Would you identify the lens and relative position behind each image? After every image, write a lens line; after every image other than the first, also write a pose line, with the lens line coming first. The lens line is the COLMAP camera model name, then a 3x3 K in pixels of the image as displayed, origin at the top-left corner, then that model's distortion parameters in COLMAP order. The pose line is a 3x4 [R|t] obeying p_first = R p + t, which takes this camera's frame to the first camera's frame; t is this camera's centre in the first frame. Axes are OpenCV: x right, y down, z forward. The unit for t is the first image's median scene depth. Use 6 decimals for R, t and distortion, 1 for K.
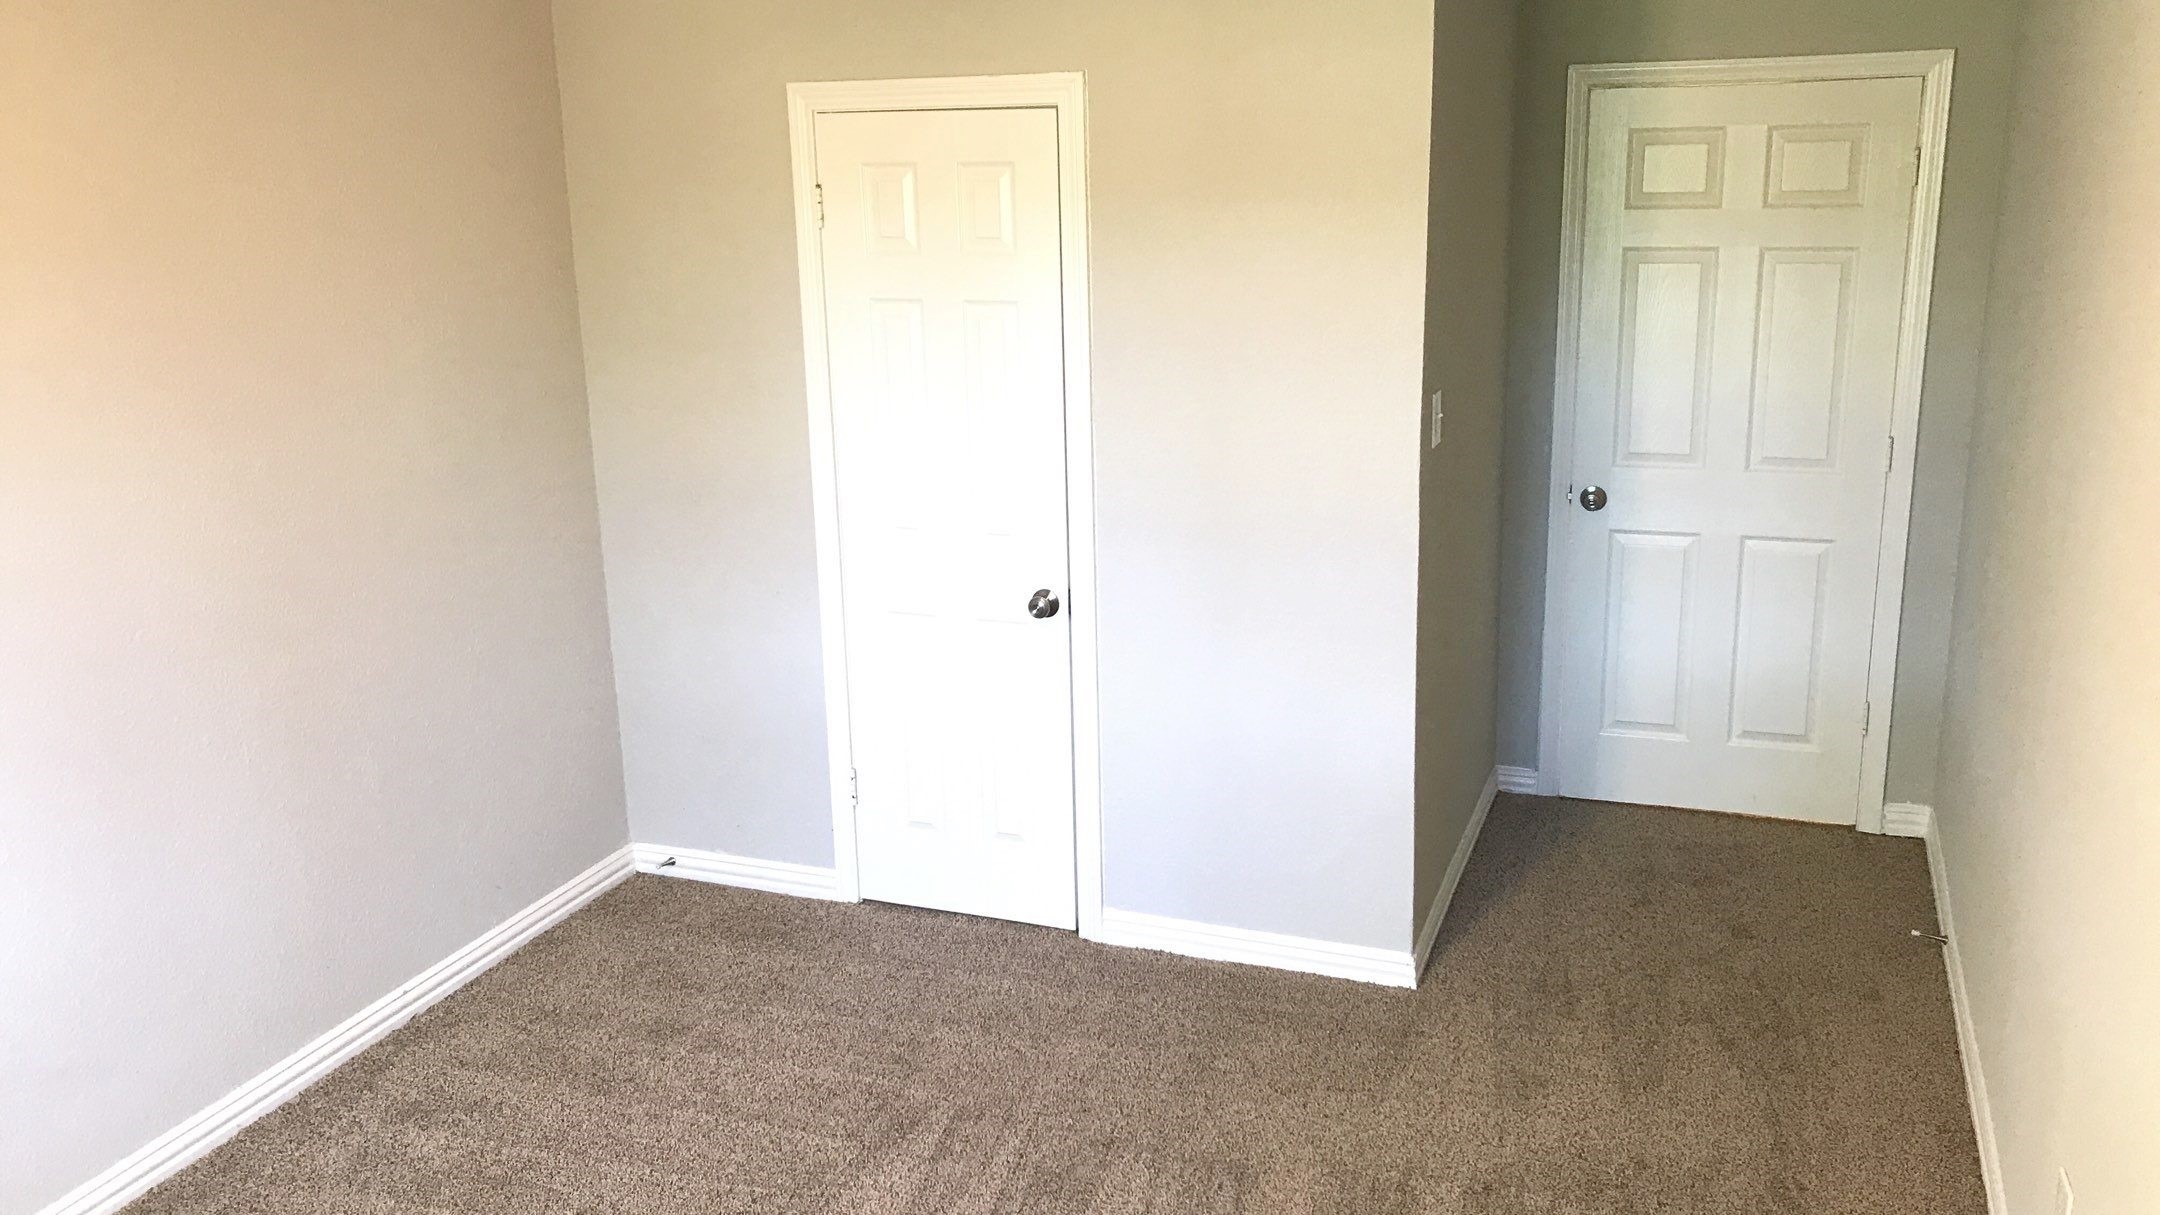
lens RADIAL K [[1783.4, 0, 1075.7], [0, 1783.4, 598.3], [0, 0, 1]] dist [0.021607, -0.020173]
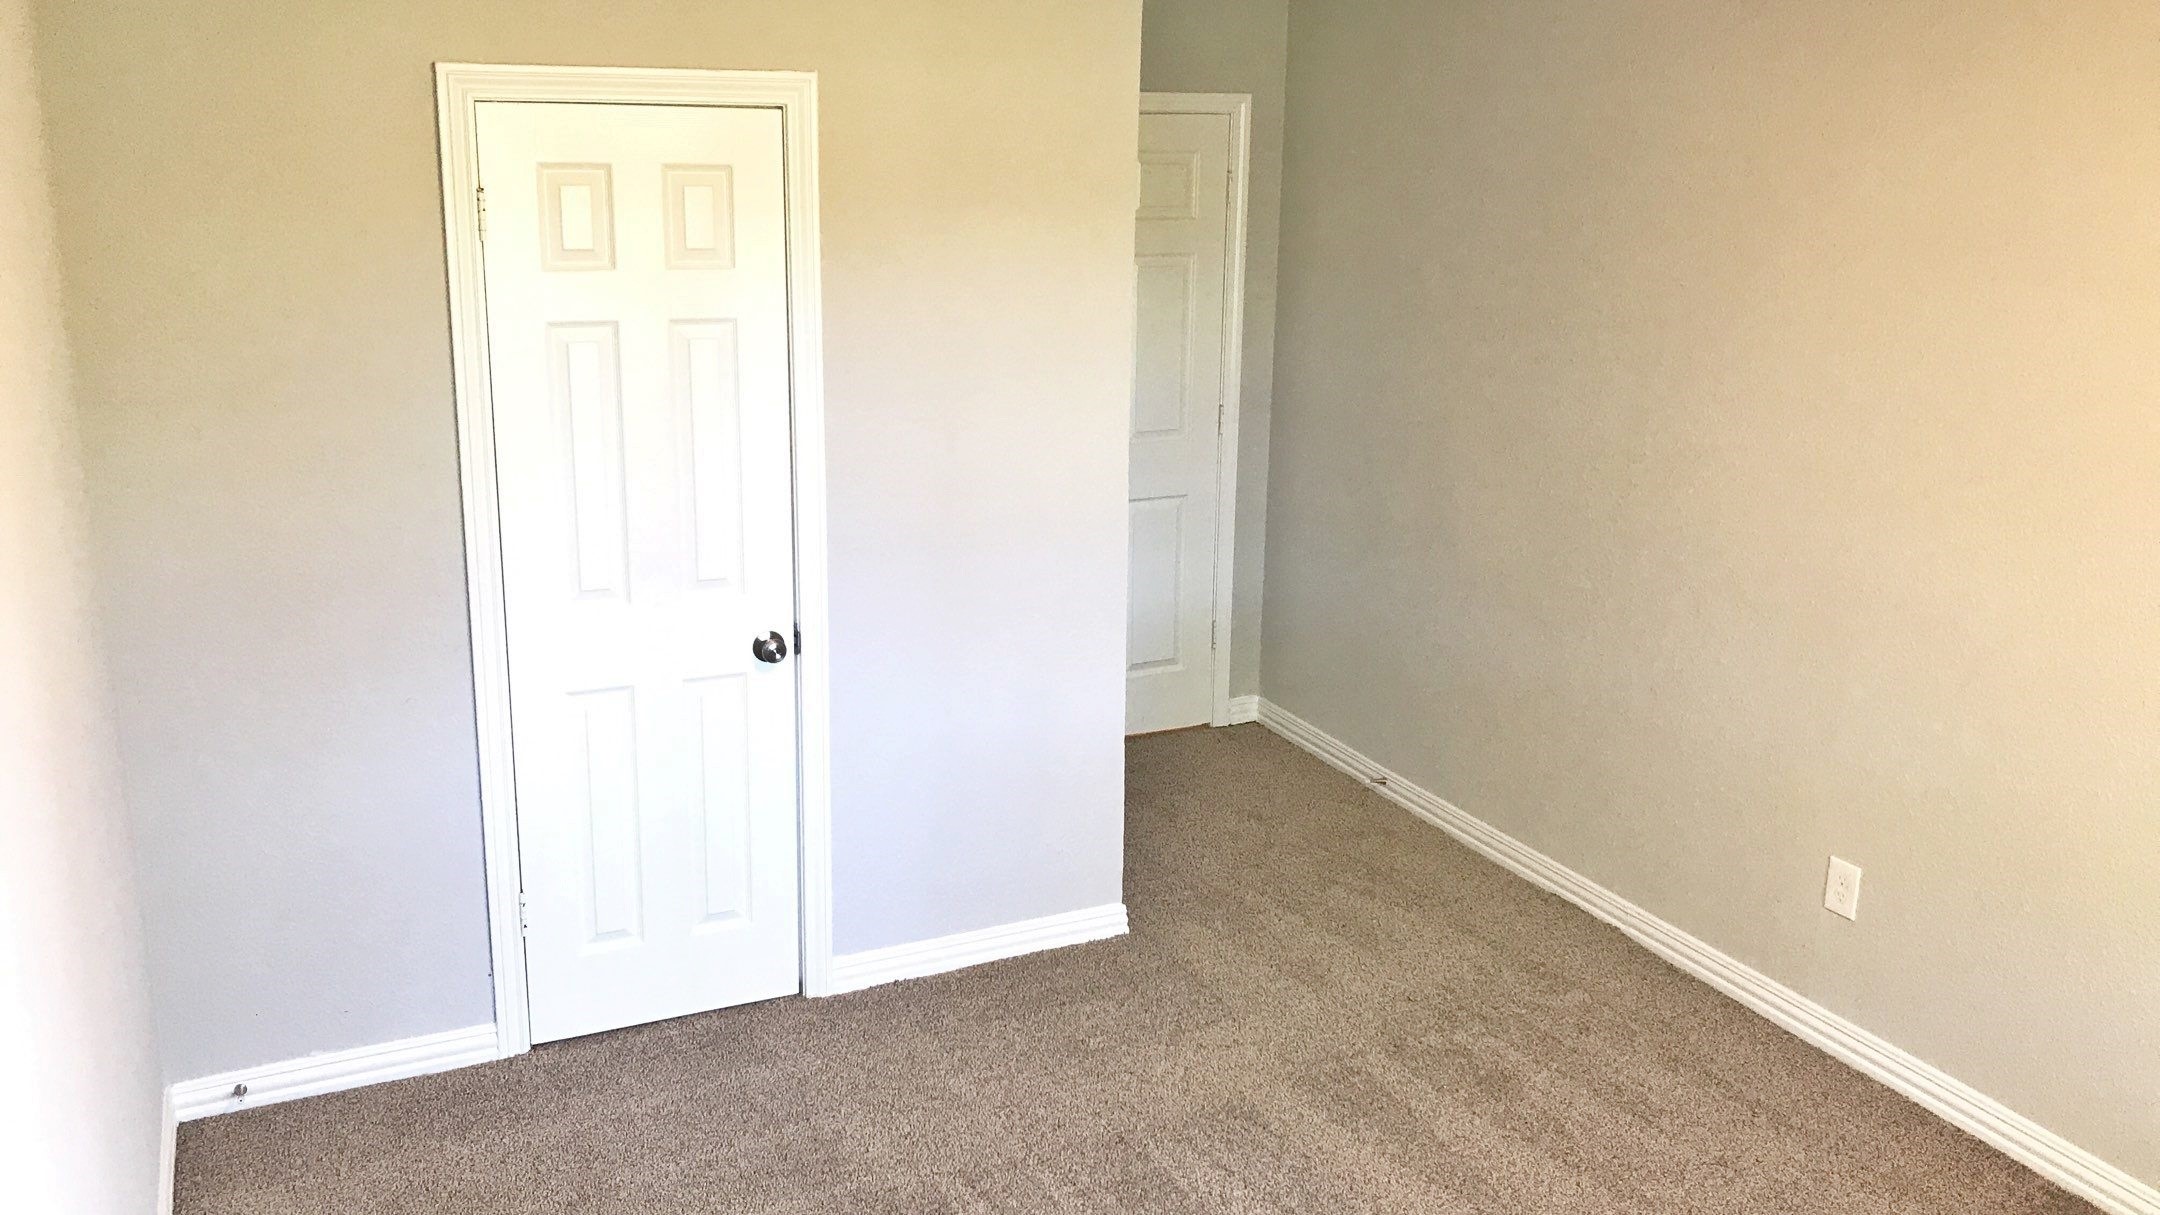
lens RADIAL K [[1783.4, 0, 1078.8], [0, 1783.4, 611.6], [0, 0, 1]] dist [0.021607, -0.020173]
pose [[0.676980, -0.156750, 0.719116, -0.554485], [0.154786, 0.985528, 0.069104, -0.052988], [-0.719541, 0.064527, 0.691446, 0.241563]]
